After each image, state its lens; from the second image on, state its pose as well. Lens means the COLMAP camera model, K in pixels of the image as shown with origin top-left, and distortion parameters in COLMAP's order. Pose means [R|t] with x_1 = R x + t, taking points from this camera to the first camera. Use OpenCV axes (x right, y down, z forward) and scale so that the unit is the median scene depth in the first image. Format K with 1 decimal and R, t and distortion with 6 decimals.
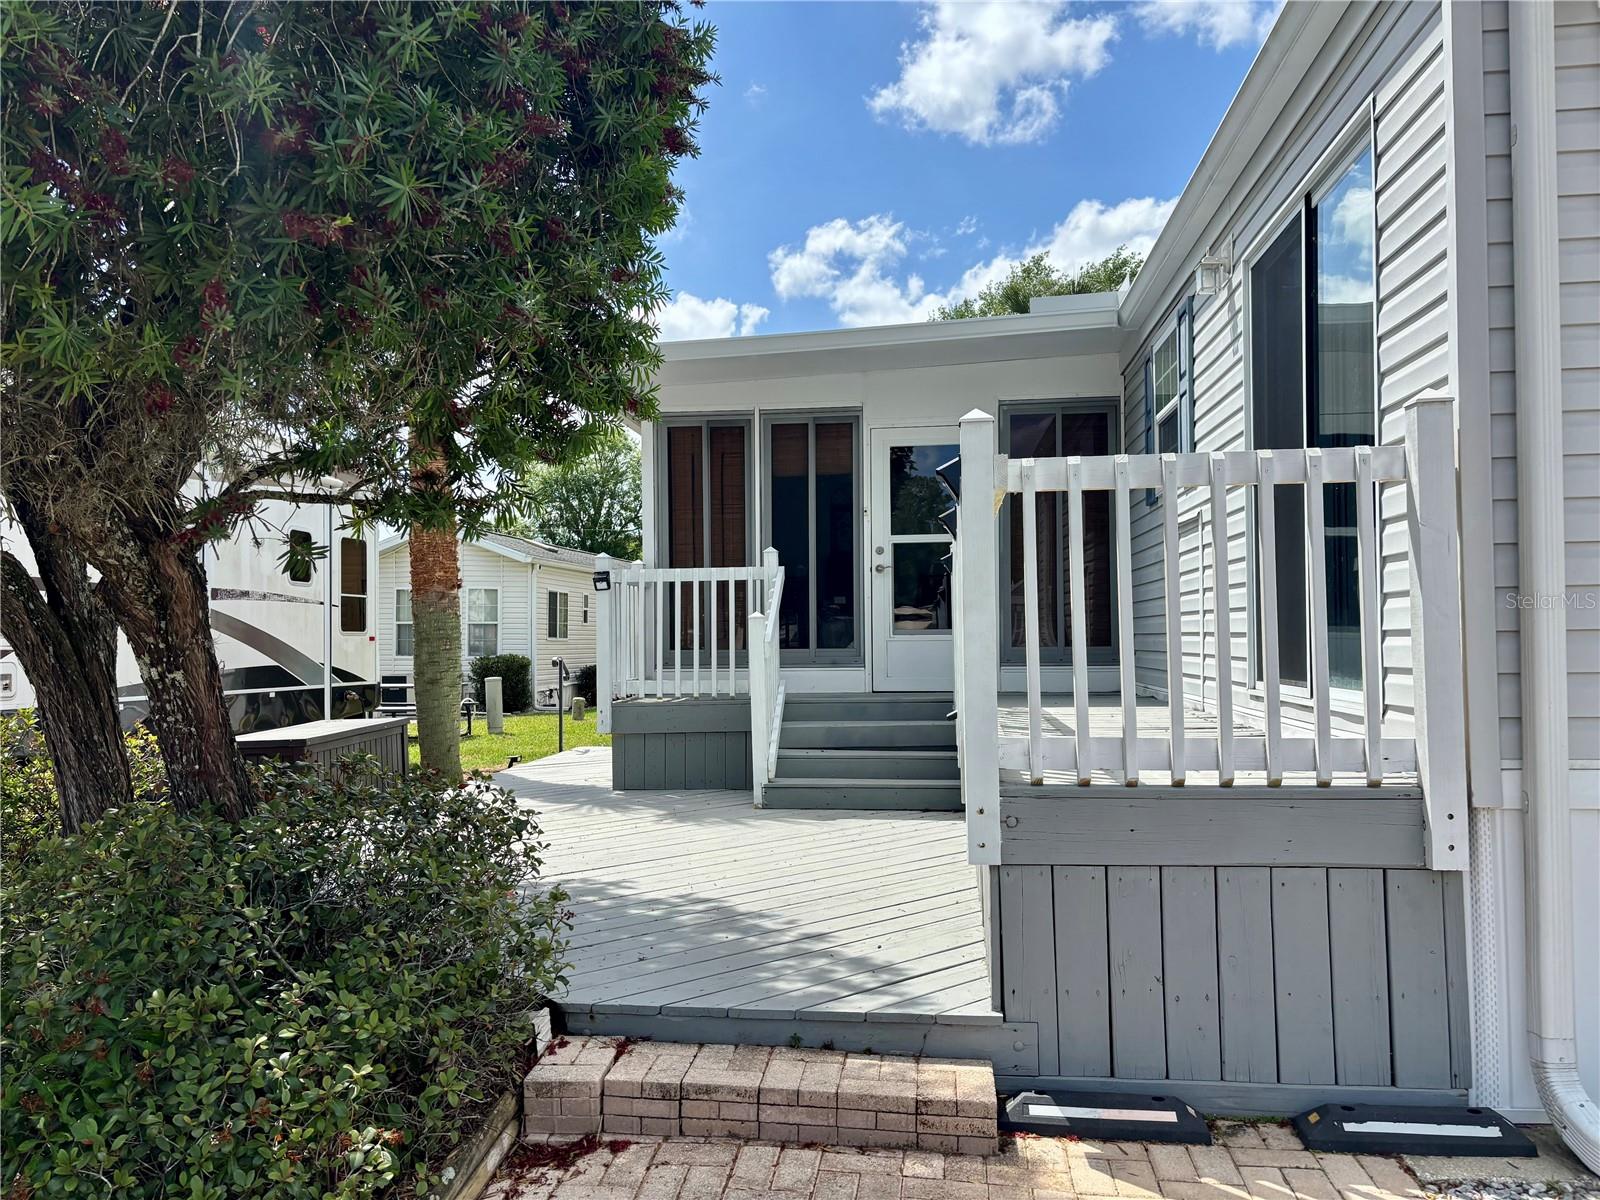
lens RADIAL K [[1204.8, 0, 795.5], [0, 1204.8, 602.6], [0, 0, 1]] dist [0.051318, -0.052954]
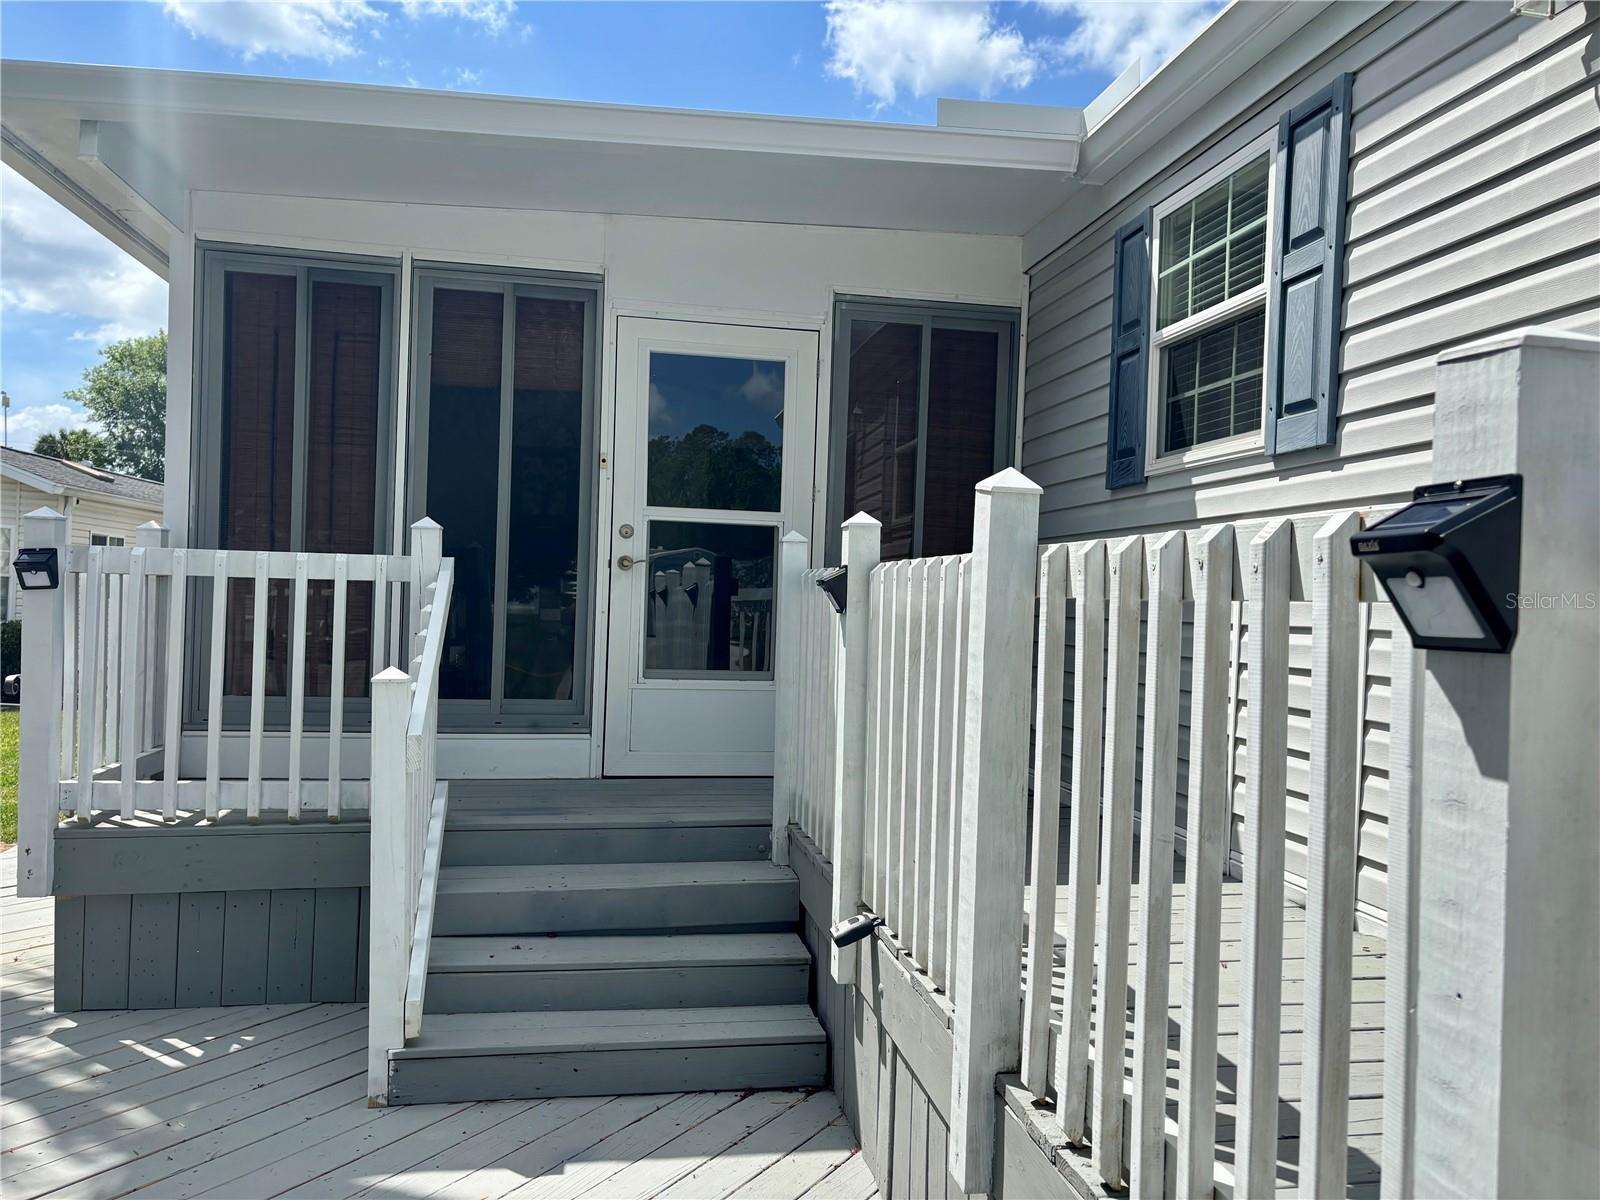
lens RADIAL K [[1204.8, 0, 808.1], [0, 1204.8, 610.0], [0, 0, 1]] dist [0.051318, -0.052954]
pose [[0.955096, 0.038569, 0.293774, -0.014221], [-0.050989, 0.998095, 0.034734, -0.030069], [-0.291875, -0.048154, 0.955244, 0.422214]]
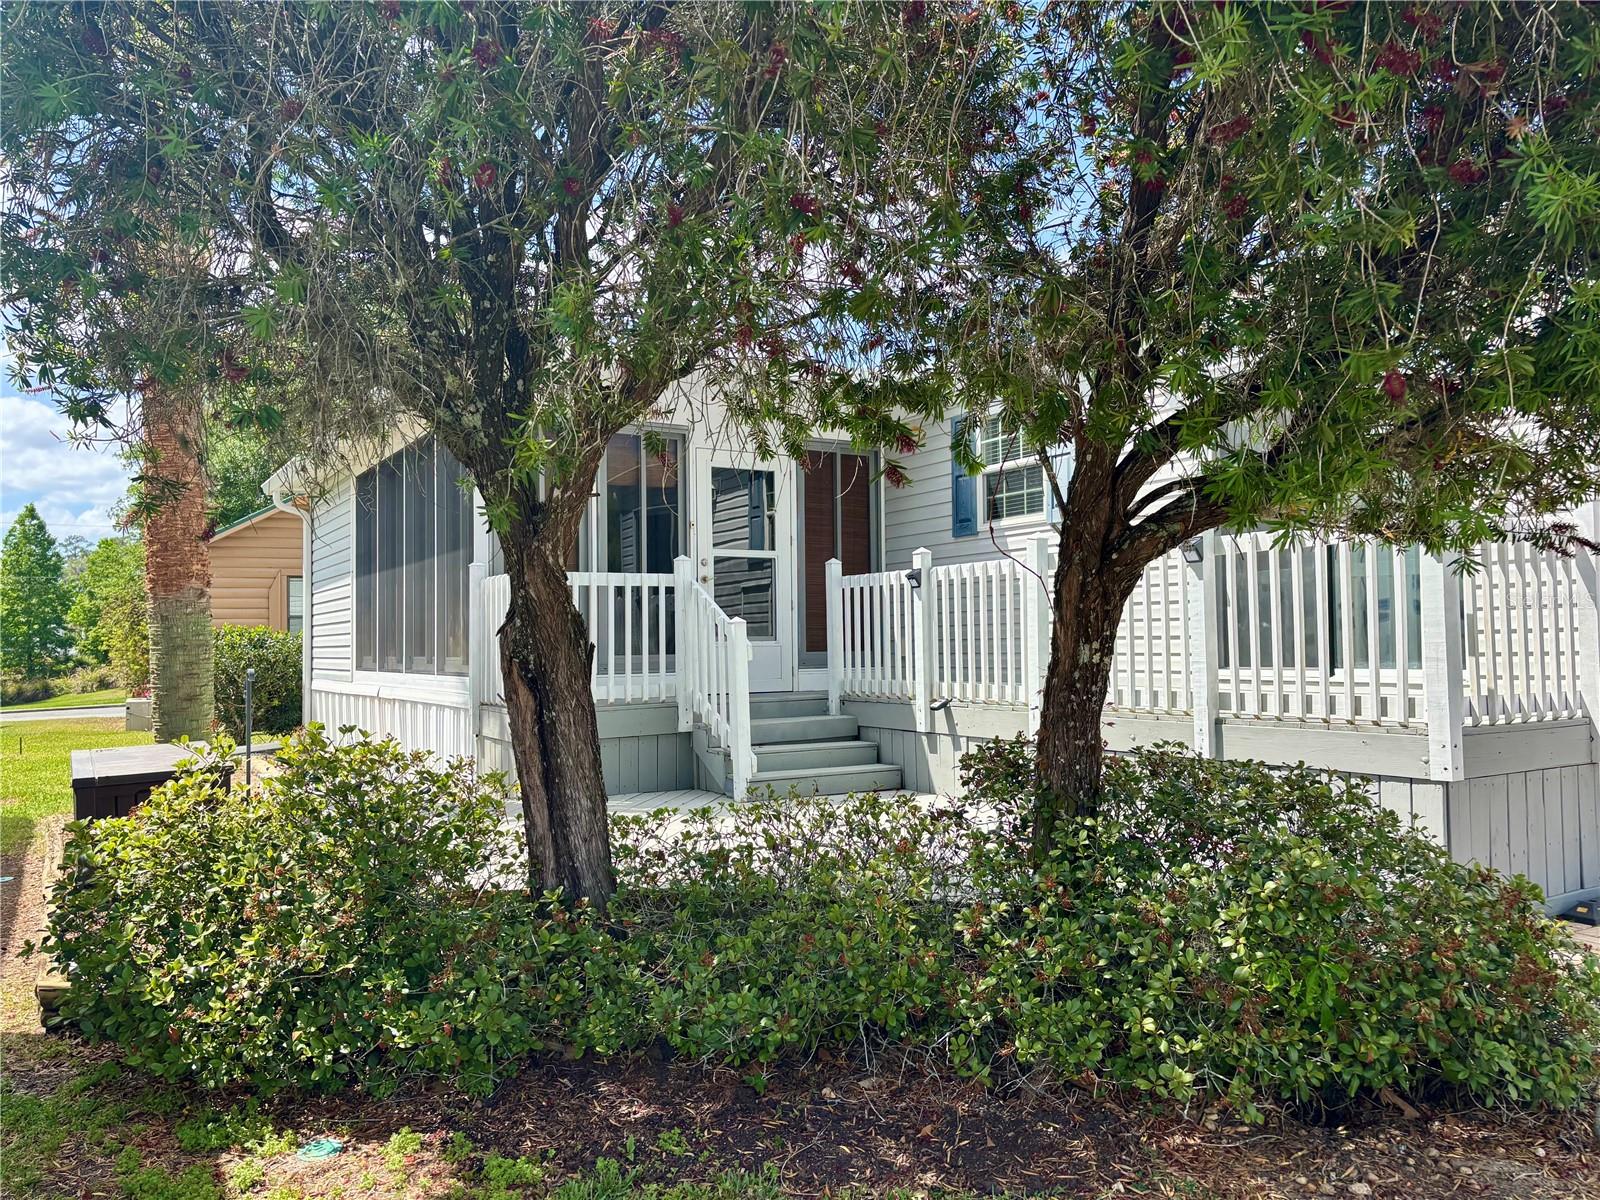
lens RADIAL K [[1204.8, 0, 793.7], [0, 1204.8, 606.9], [0, 0, 1]] dist [0.051318, -0.052954]
pose [[0.792474, 0.020362, 0.609565, -0.513245], [-0.012773, 0.999777, -0.016791, 0.012811], [-0.609771, 0.005520, 0.792558, 0.105581]]
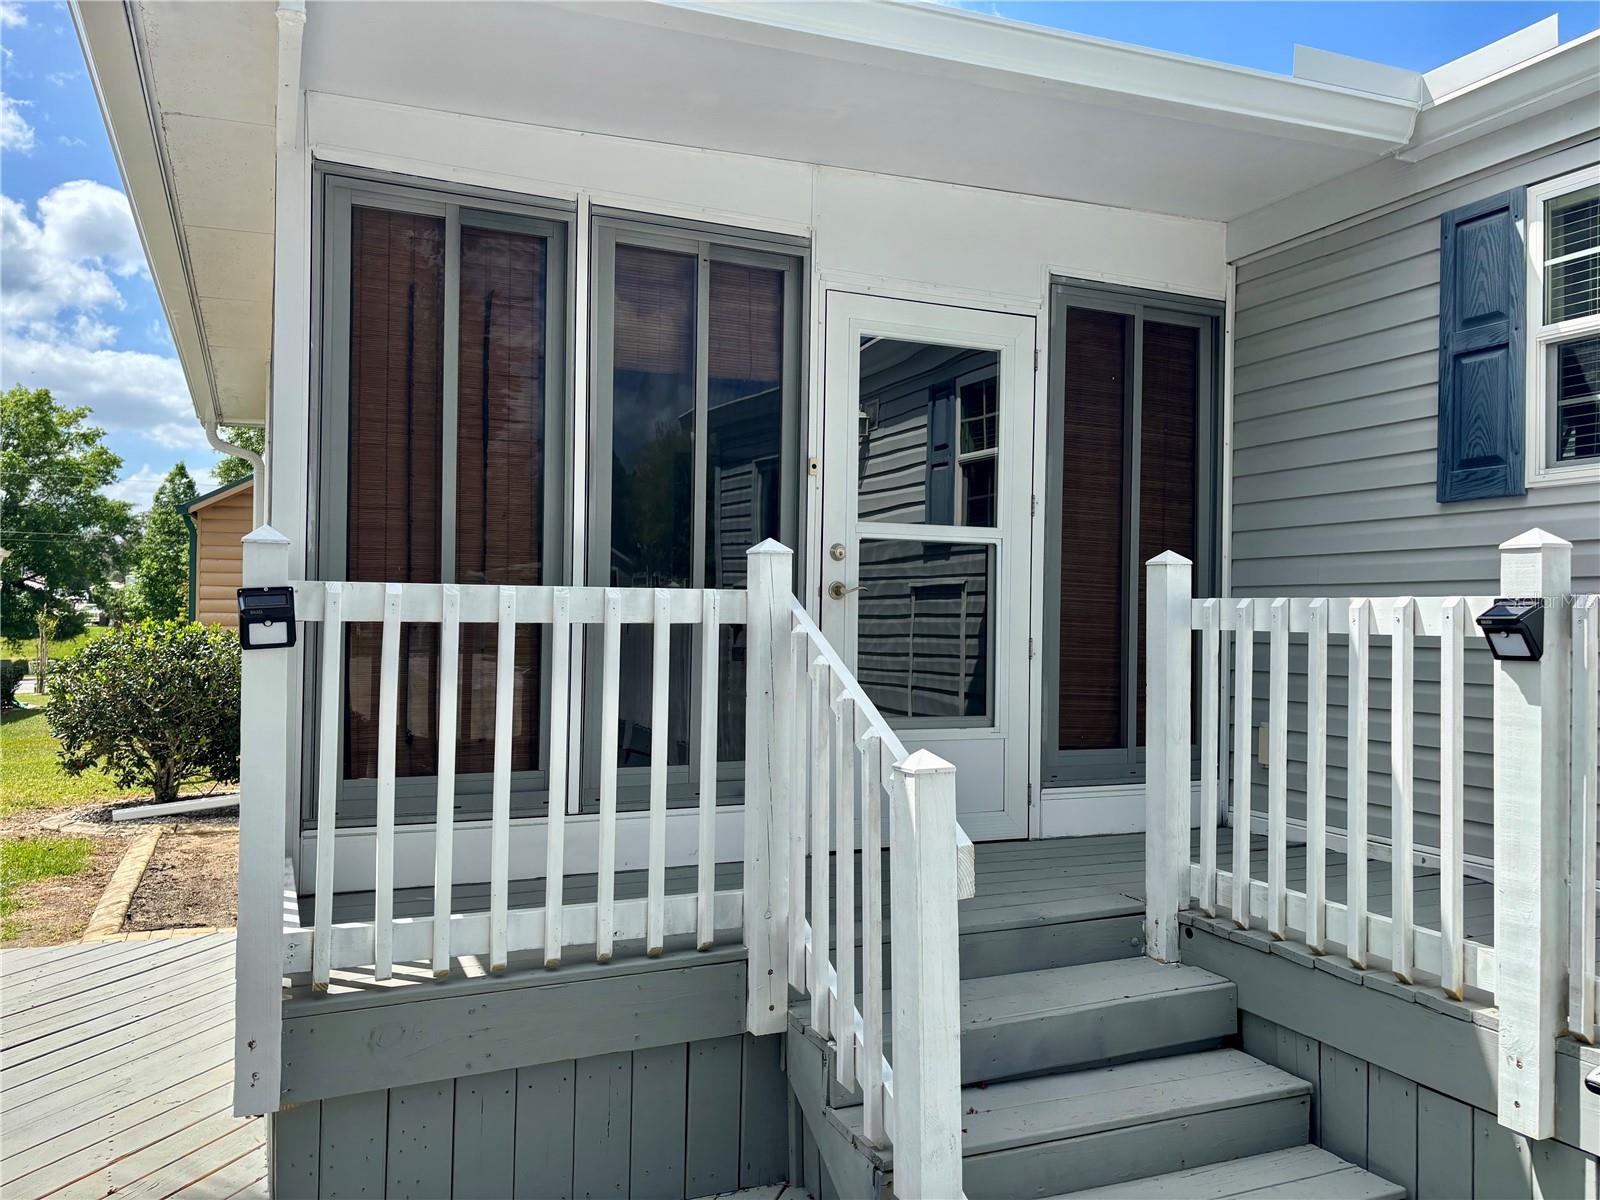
lens RADIAL K [[1204.8, 0, 793.4], [0, 1204.8, 612.5], [0, 0, 1]] dist [0.051318, -0.052954]
pose [[0.861773, 0.024862, 0.506685, -0.181004], [-0.037782, 0.999170, 0.015232, -0.026234], [-0.505886, -0.032270, 0.861997, 0.599032]]
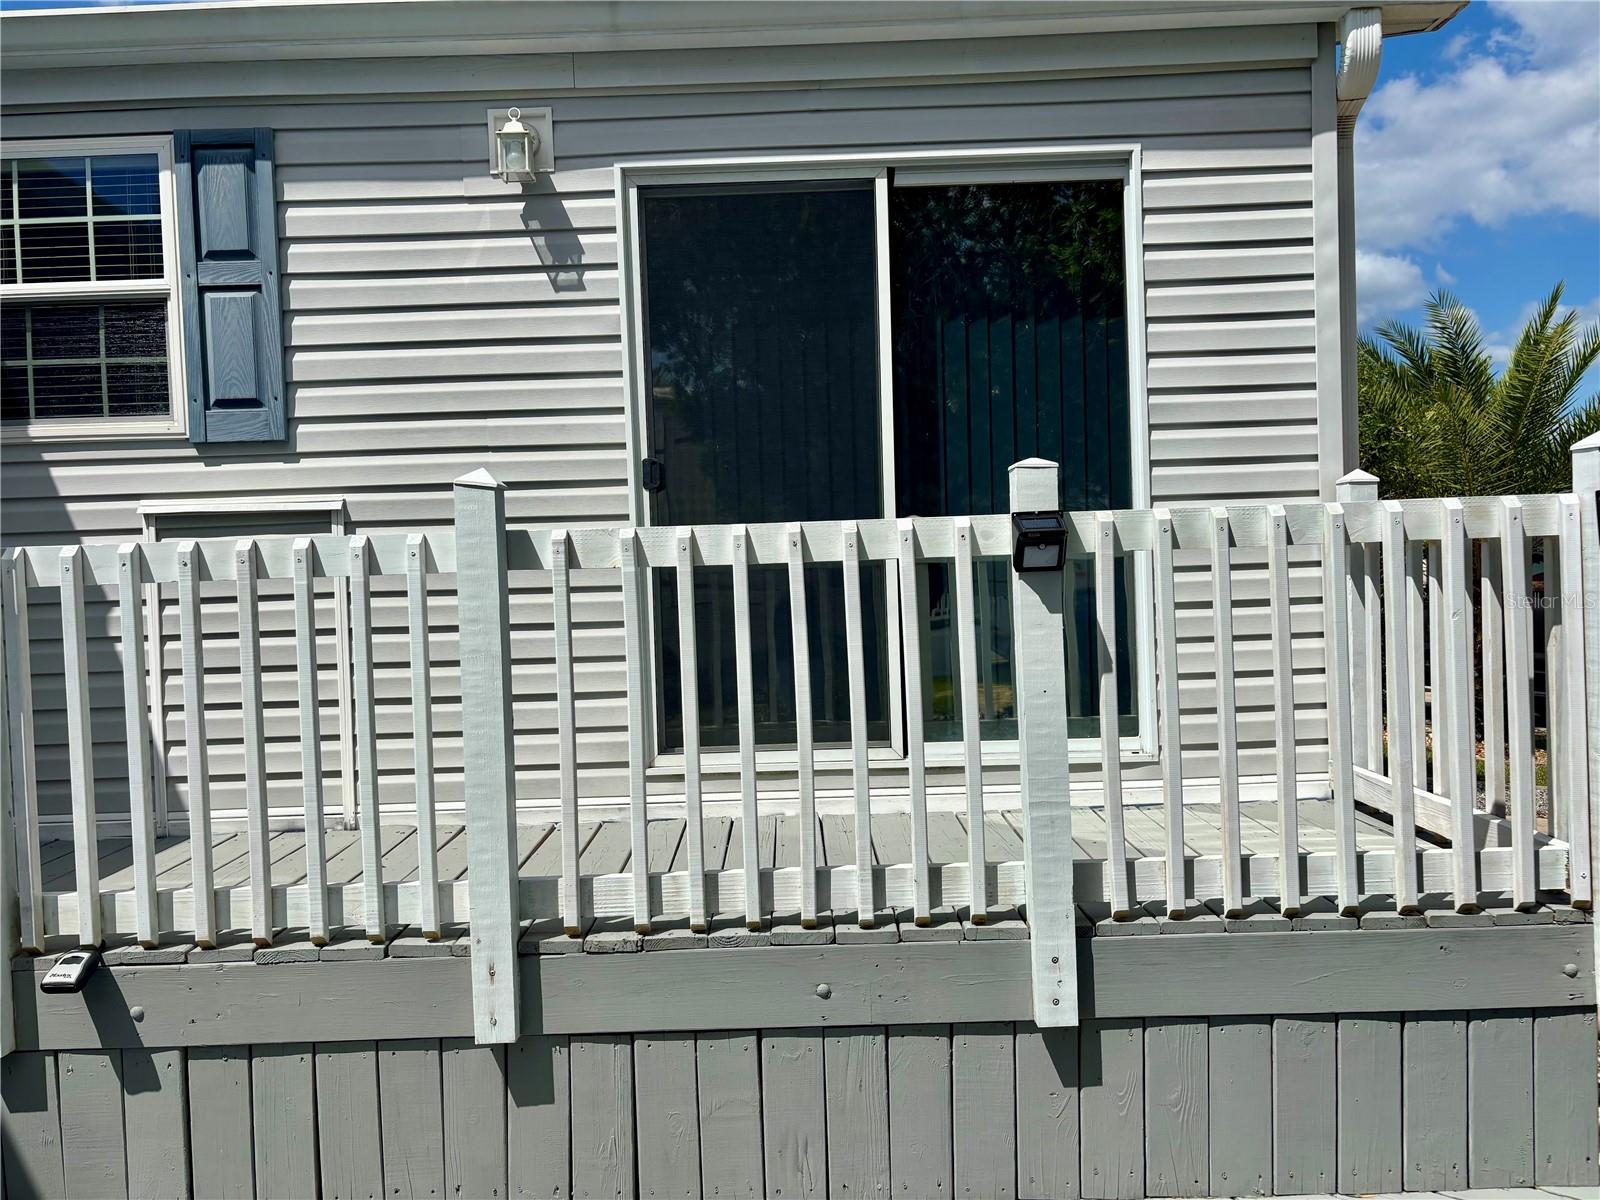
lens RADIAL K [[1204.8, 0, 799.0], [0, 1204.8, 598.2], [0, 0, 1]] dist [0.051318, -0.052954]
pose [[-0.119308, -0.013965, 0.992759, -0.207180], [0.004645, 0.999882, 0.014624, -0.024142], [-0.992846, 0.006356, -0.119229, 0.590267]]
